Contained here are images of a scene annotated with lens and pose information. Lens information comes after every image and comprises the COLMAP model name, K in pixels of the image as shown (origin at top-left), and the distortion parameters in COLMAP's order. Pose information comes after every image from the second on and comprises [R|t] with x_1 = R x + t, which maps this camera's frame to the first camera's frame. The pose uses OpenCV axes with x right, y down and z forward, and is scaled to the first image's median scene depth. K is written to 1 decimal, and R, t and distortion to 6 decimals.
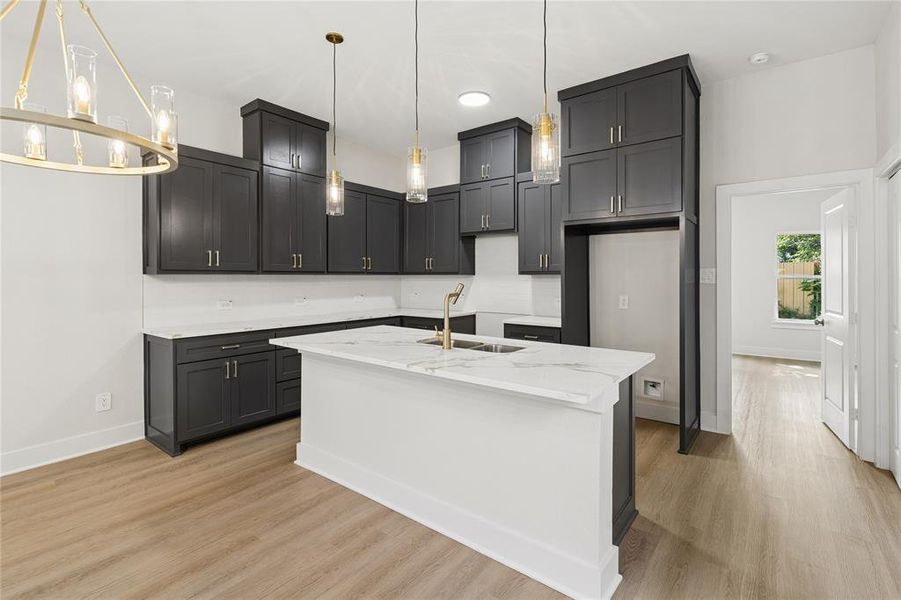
lens RADIAL K [[408.0, 0, 460.3], [0, 408.0, 278.7], [0, 0, 1]] dist [-0.001190, -0.000254]
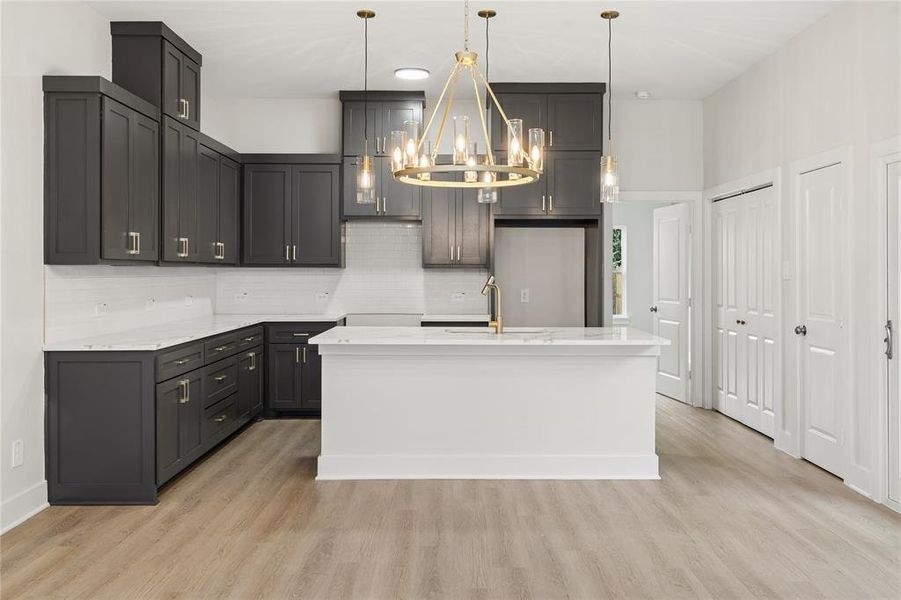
lens RADIAL K [[715.5, 0, 450.6], [0, 715.5, 270.9], [0, 0, 1]] dist [0.008085, 0.003770]
pose [[0.800785, 0.002703, 0.598945, -1.062775], [0.000734, 0.999985, -0.005495, 0.007551], [-0.598951, 0.004840, 0.800771, -0.404407]]
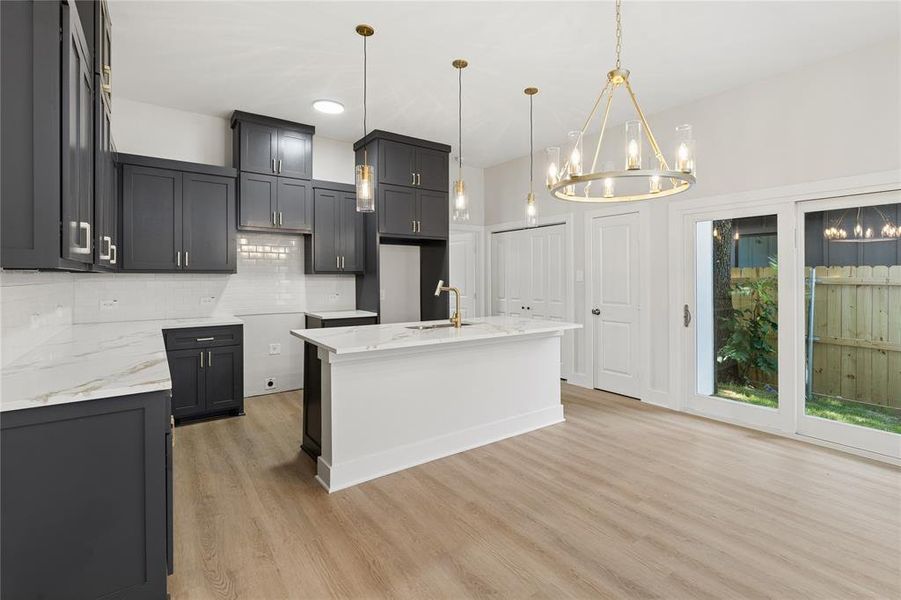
lens RADIAL K [[416.6, 0, 452.6], [0, 416.6, 275.7], [0, 0, 1]] dist [-0.001922, -0.000211]
pose [[0.304399, 0.003087, 0.952540, -1.115292], [0.004755, 0.999977, -0.004760, 0.002346], [-0.952533, 0.005978, 0.304377, 0.468637]]
